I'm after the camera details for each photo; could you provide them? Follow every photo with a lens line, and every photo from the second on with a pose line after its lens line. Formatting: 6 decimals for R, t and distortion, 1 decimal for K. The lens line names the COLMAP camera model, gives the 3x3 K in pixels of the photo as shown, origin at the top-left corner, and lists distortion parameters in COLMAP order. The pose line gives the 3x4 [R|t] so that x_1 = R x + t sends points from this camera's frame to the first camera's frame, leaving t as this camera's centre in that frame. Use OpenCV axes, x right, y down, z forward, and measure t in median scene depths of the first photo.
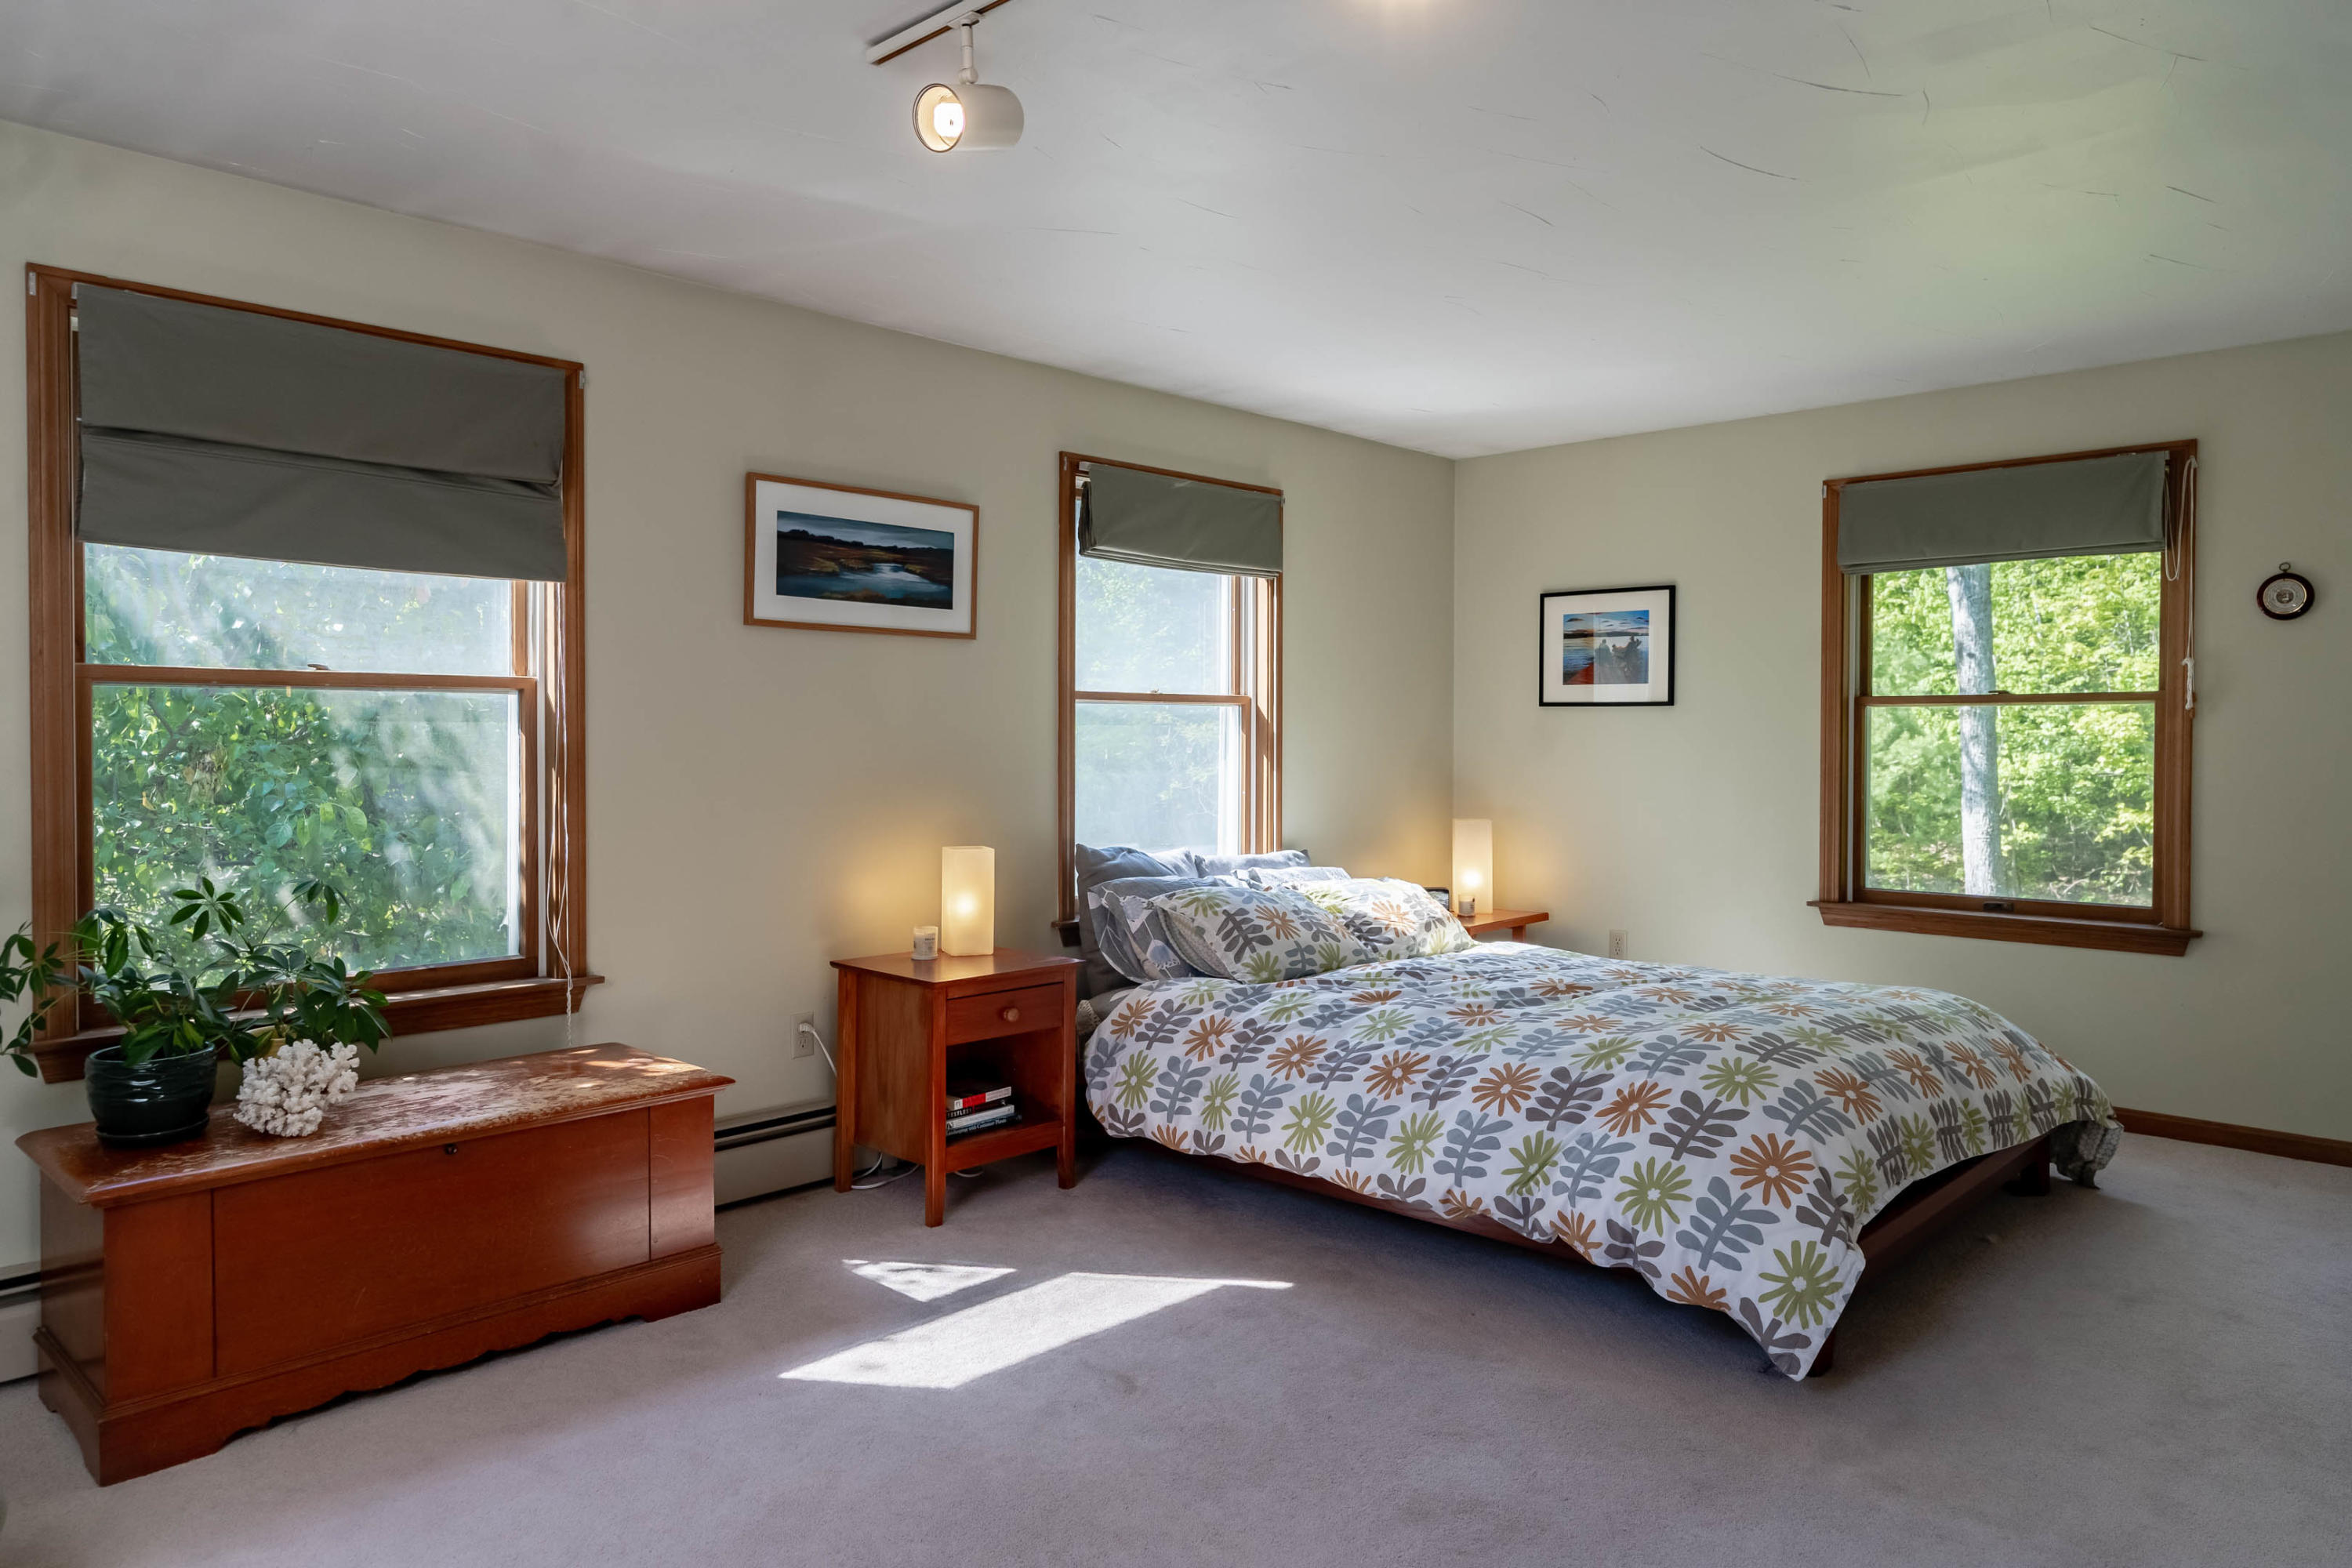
lens RADIAL K [[1566.1, 0, 1172.0], [0, 1566.1, 722.2], [0, 0, 1]] dist [0.008888, 0.000860]
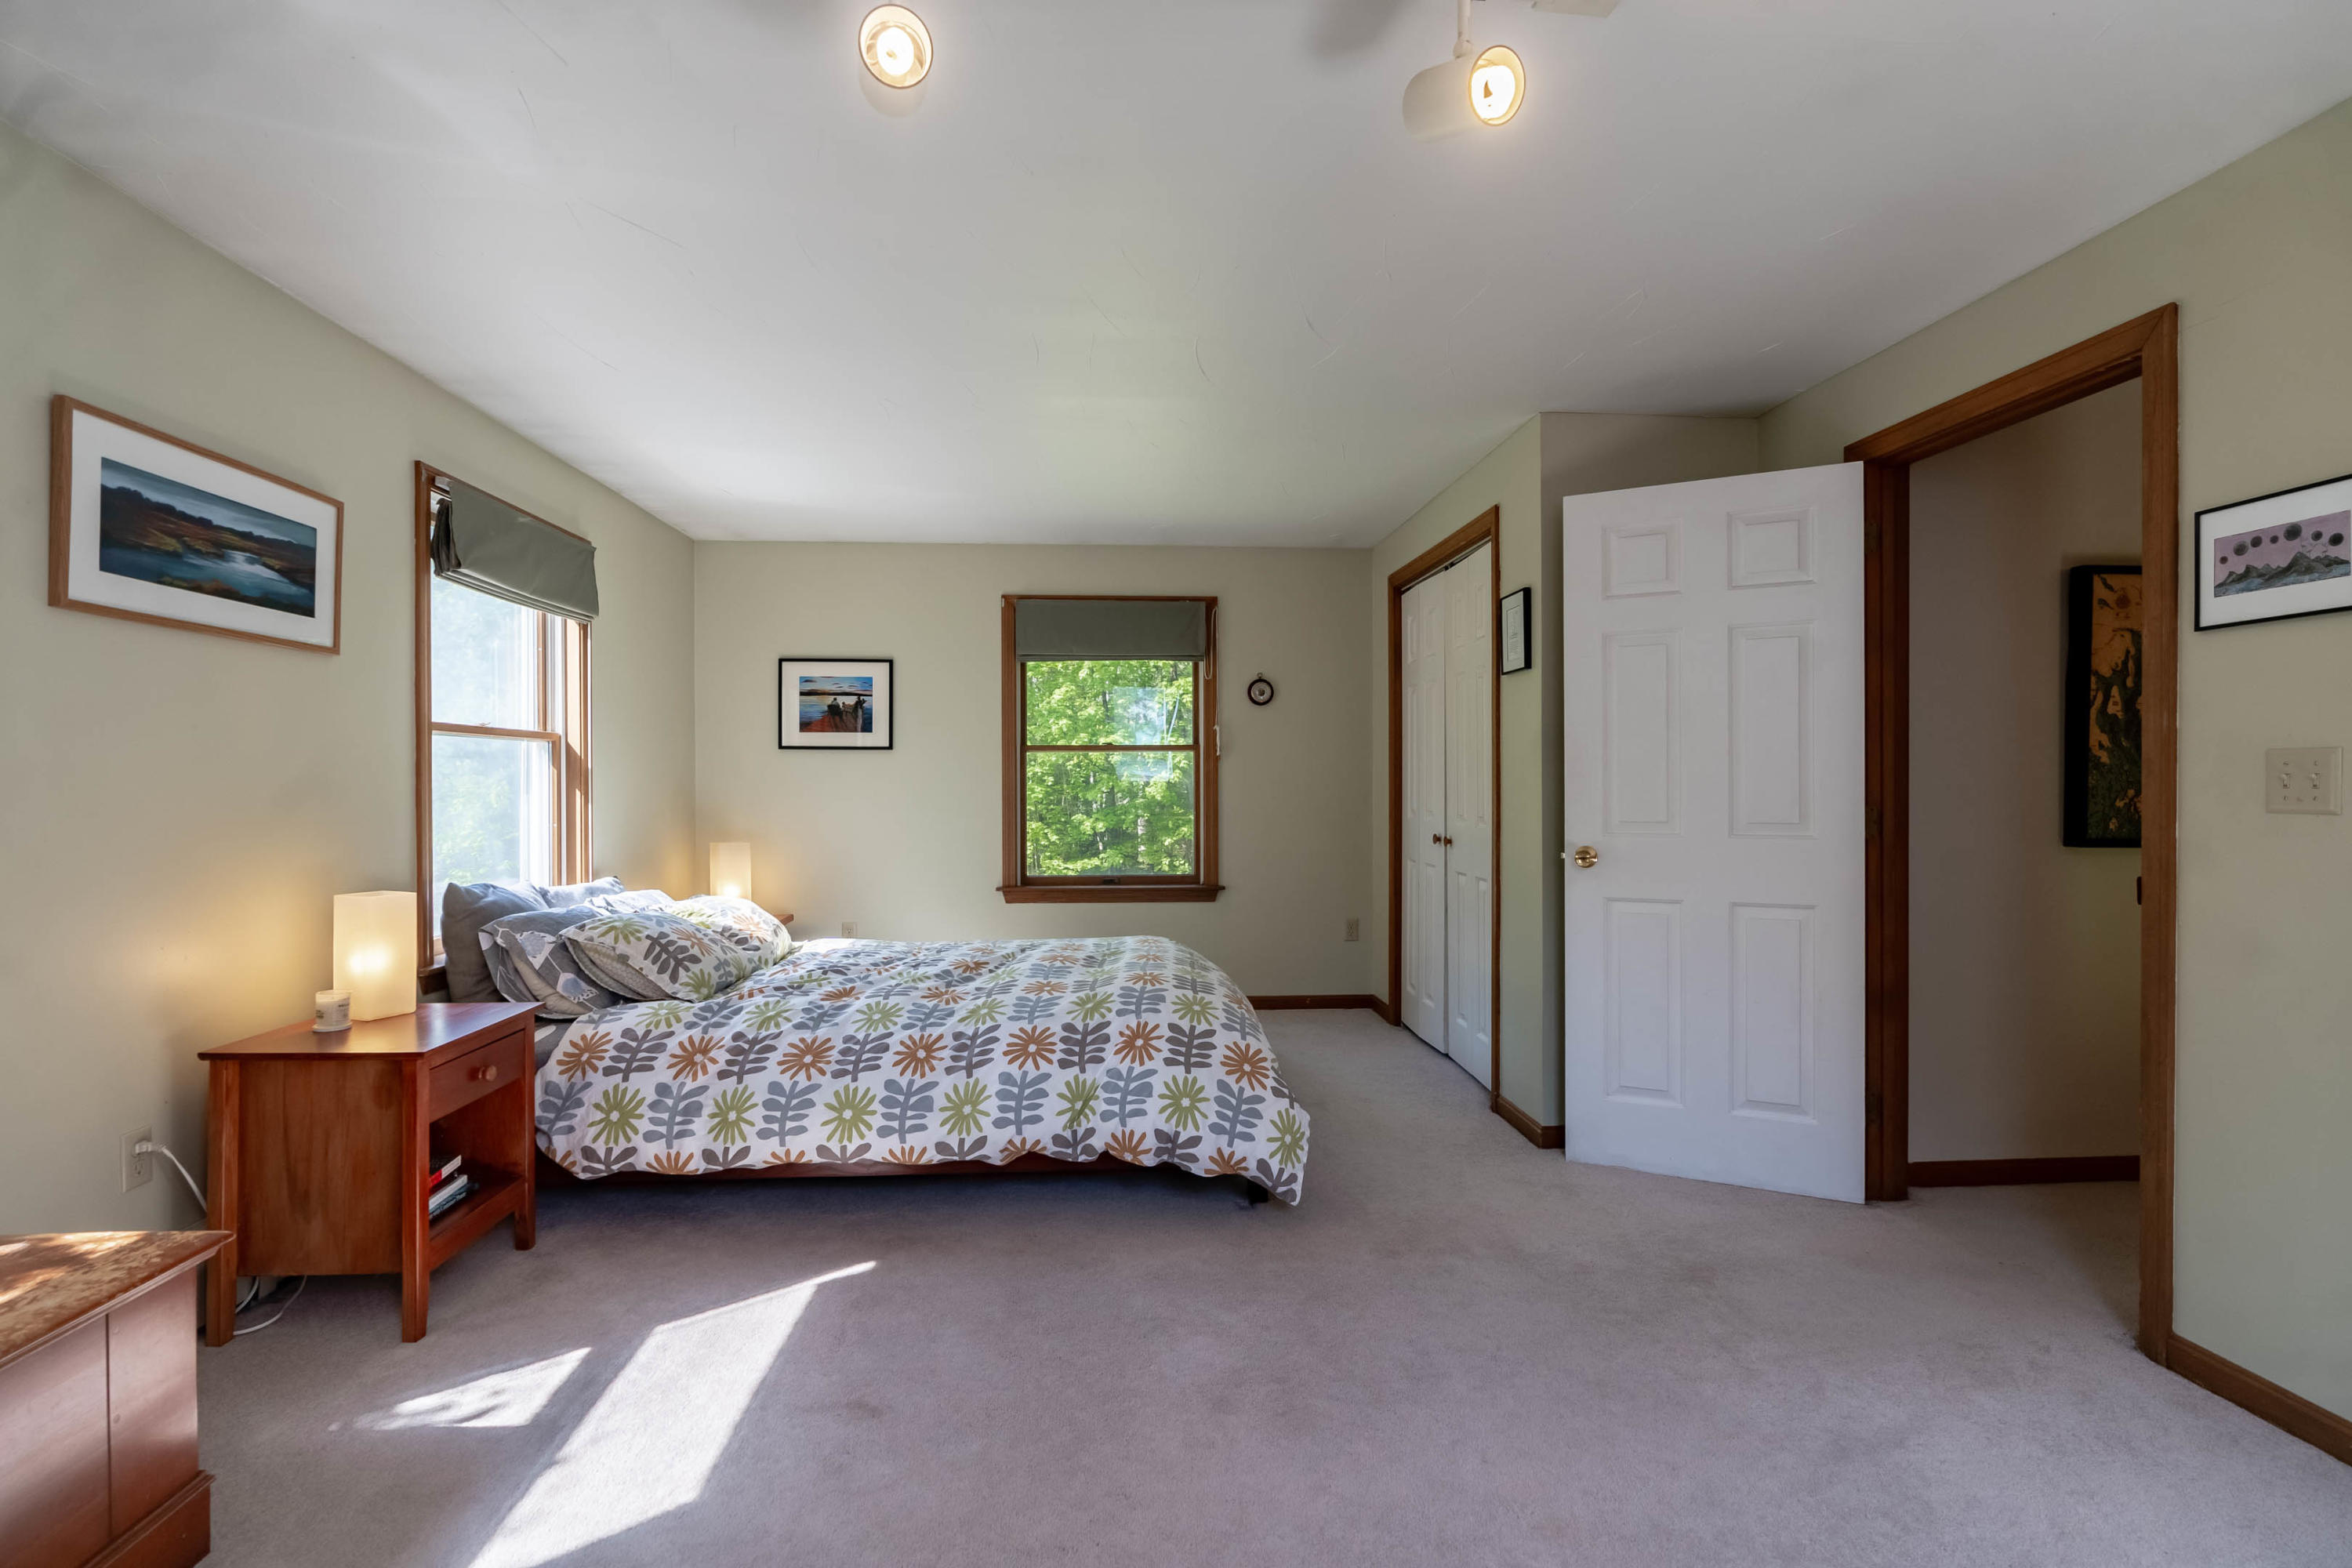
lens RADIAL K [[1088.3, 0, 1173.3], [0, 1088.3, 772.0], [0, 0, 1]] dist [-0.004612, 0.000727]
pose [[0.669147, 0.002637, 0.743125, -0.293649], [-0.002070, 0.999996, -0.001685, 0.013408], [-0.743127, -0.000411, 0.669150, 0.281617]]
